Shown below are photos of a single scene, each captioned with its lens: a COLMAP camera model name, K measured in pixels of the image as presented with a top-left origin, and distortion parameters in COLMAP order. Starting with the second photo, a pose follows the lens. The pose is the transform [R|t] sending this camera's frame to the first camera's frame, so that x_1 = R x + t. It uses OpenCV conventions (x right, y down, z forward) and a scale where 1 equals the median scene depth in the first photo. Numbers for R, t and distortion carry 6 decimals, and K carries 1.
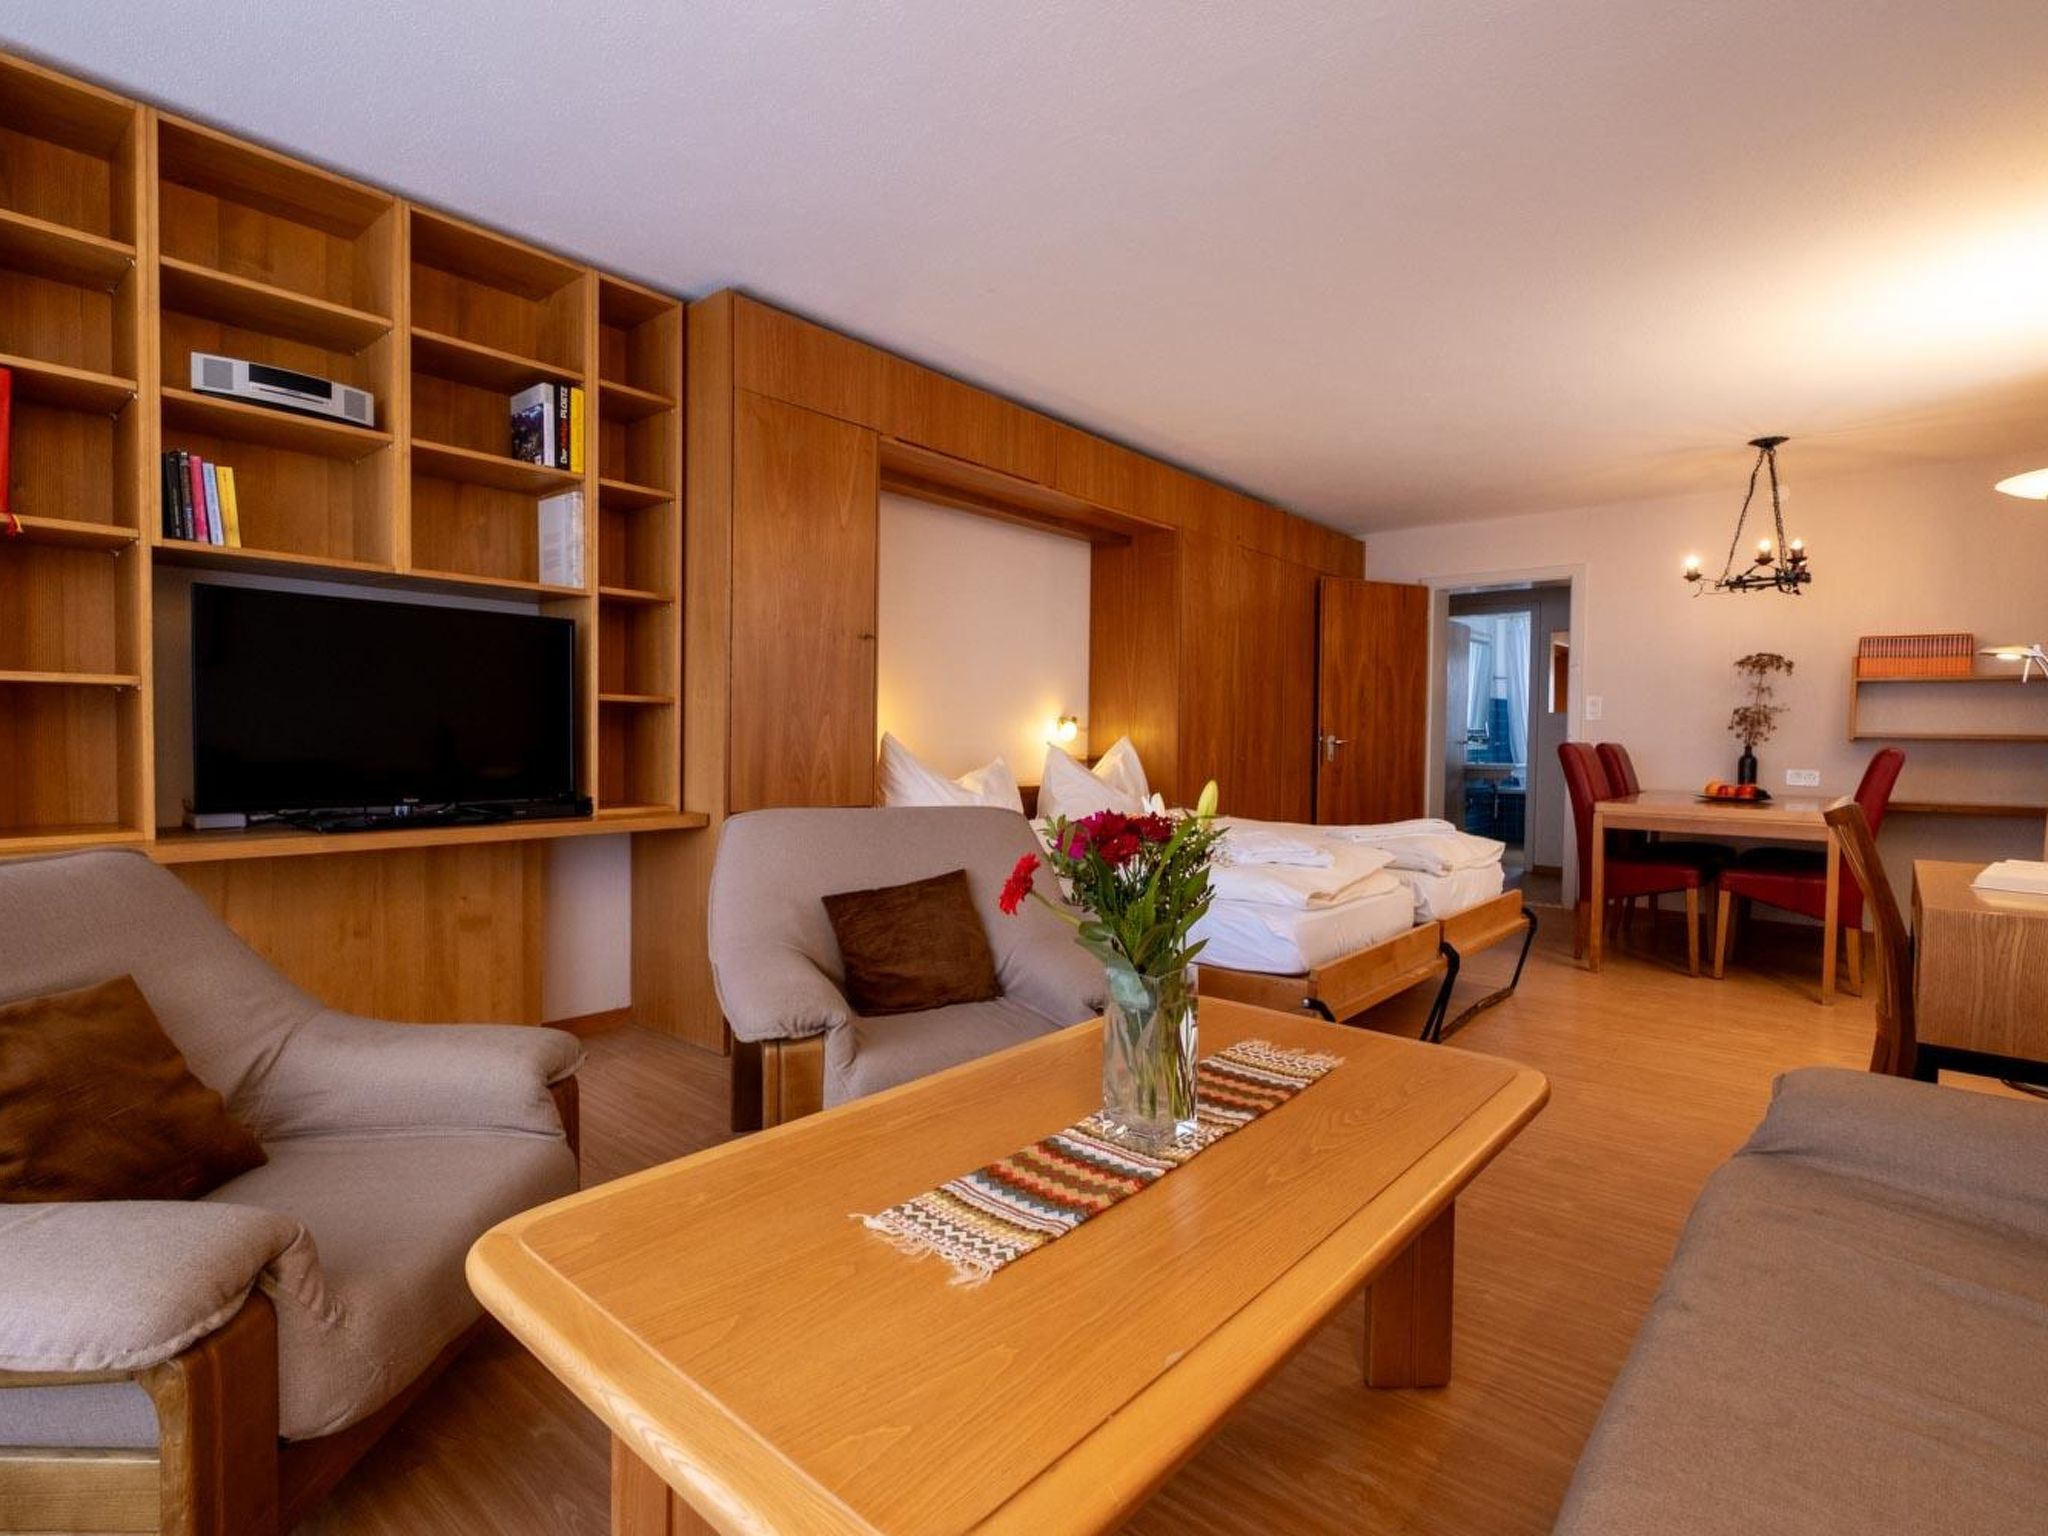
lens RADIAL K [[1028.4, 0, 1032.5], [0, 1028.4, 762.6], [0, 0, 1]] dist [-0.001705, -0.001926]
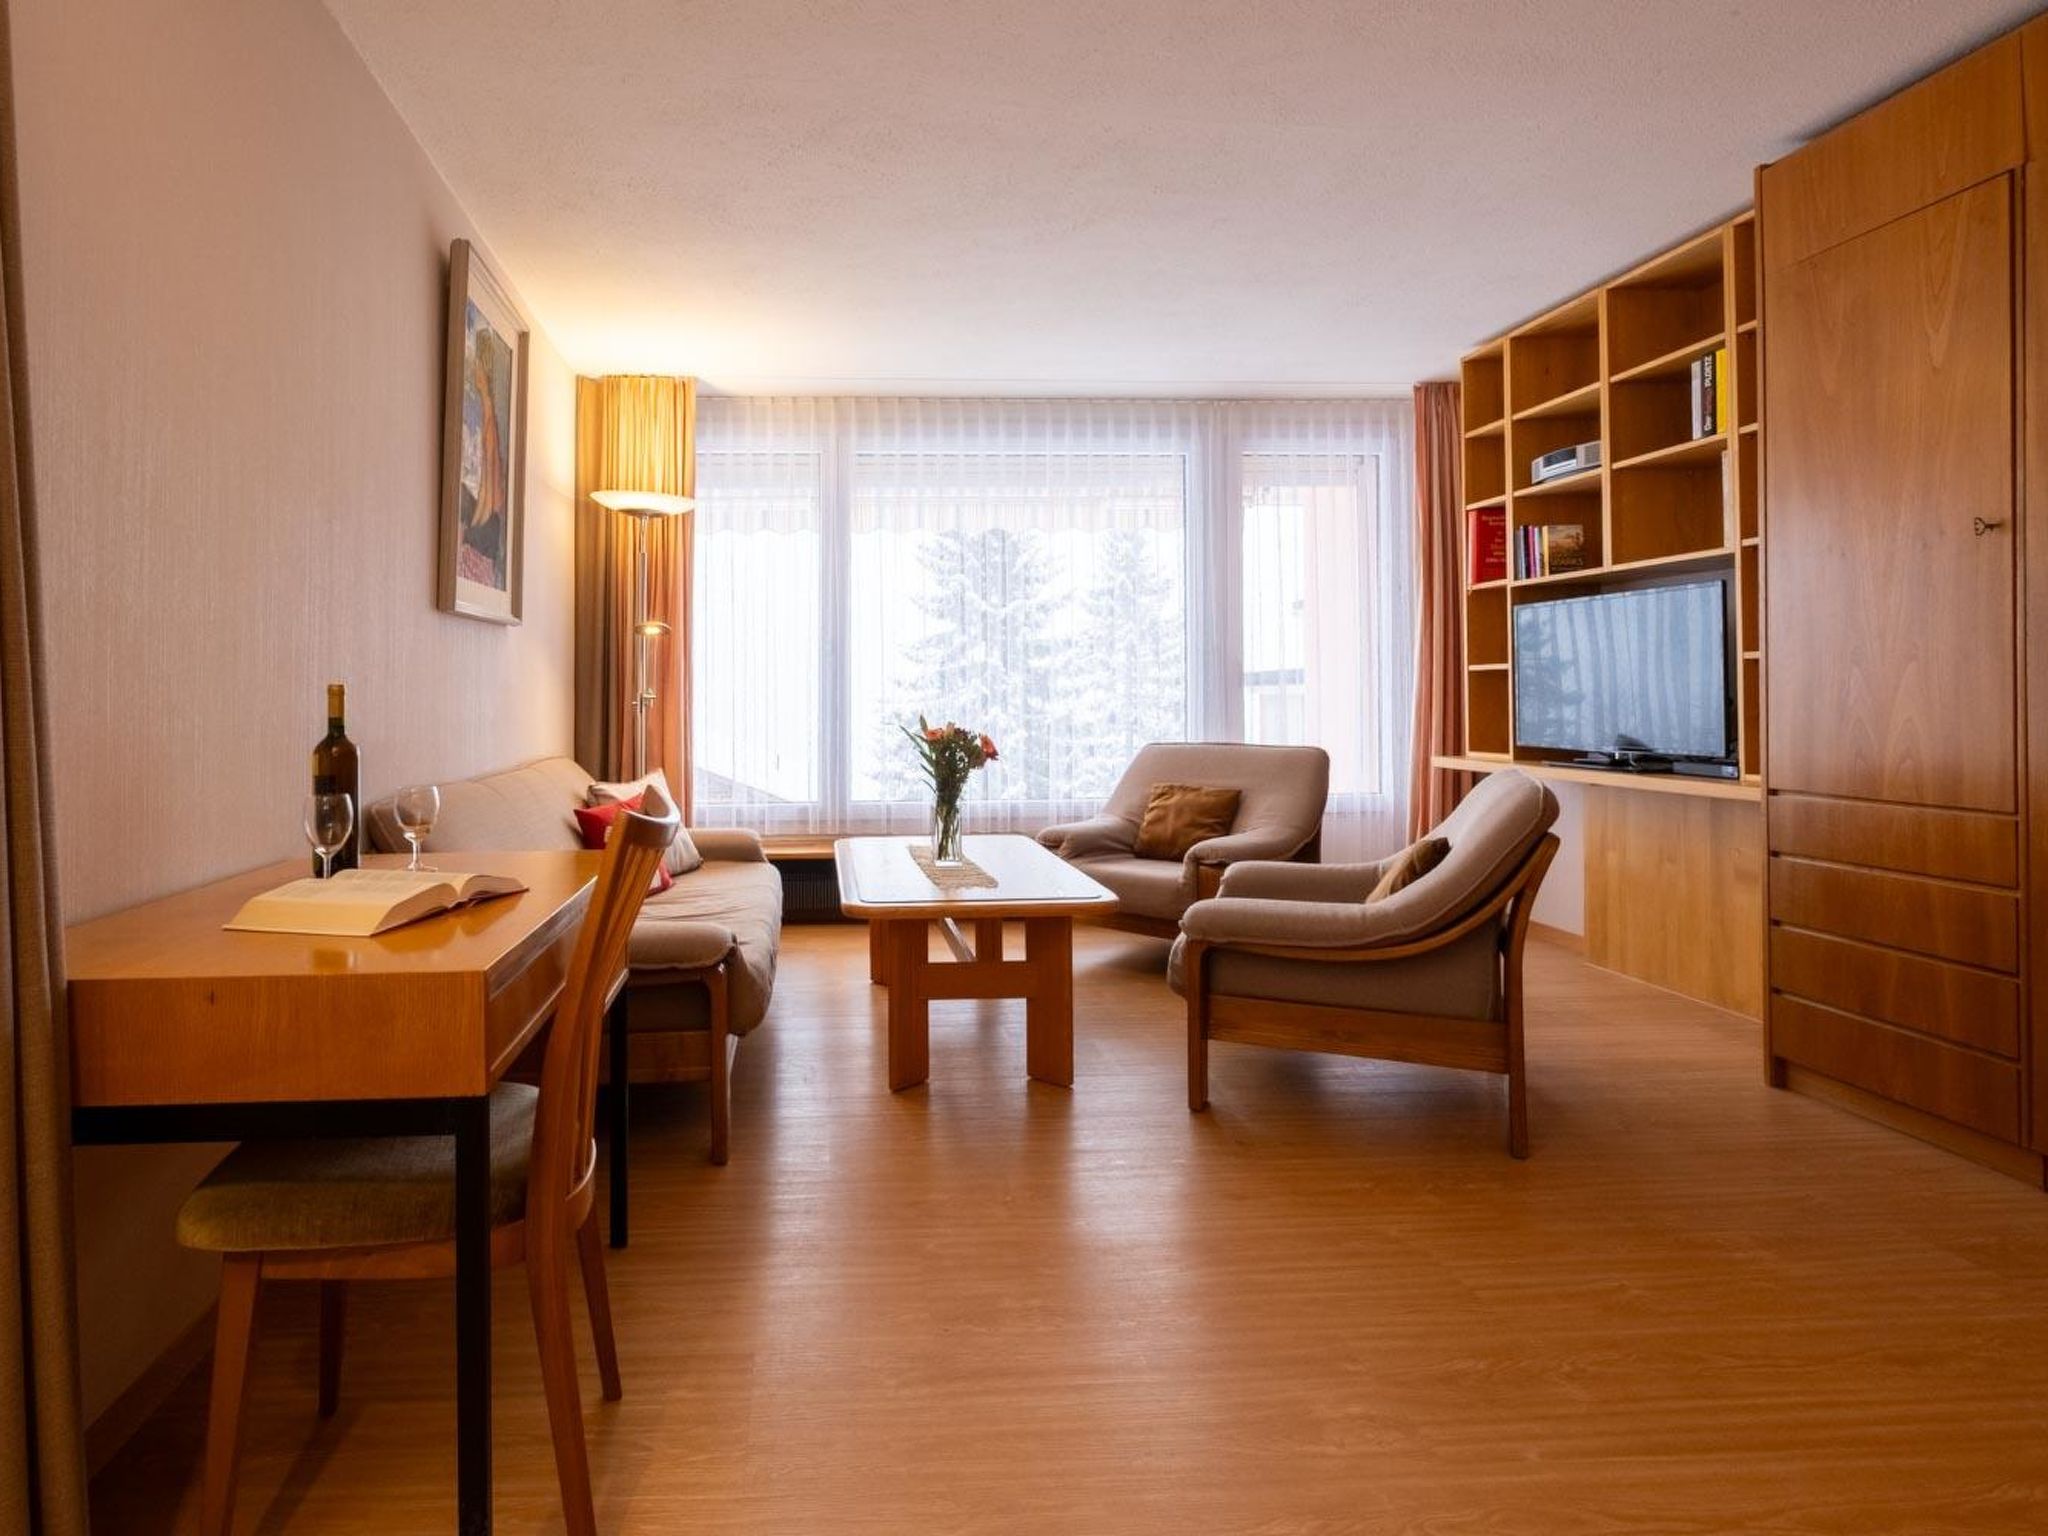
lens RADIAL K [[1028.4, 0, 1032.5], [0, 1028.4, 762.6], [0, 0, 1]] dist [-0.001705, -0.001926]
pose [[-0.589631, 0.053435, -0.805903, 0.681472], [-0.004617, 0.997570, 0.069521, -0.021613], [0.807660, 0.044713, -0.587951, 0.915476]]
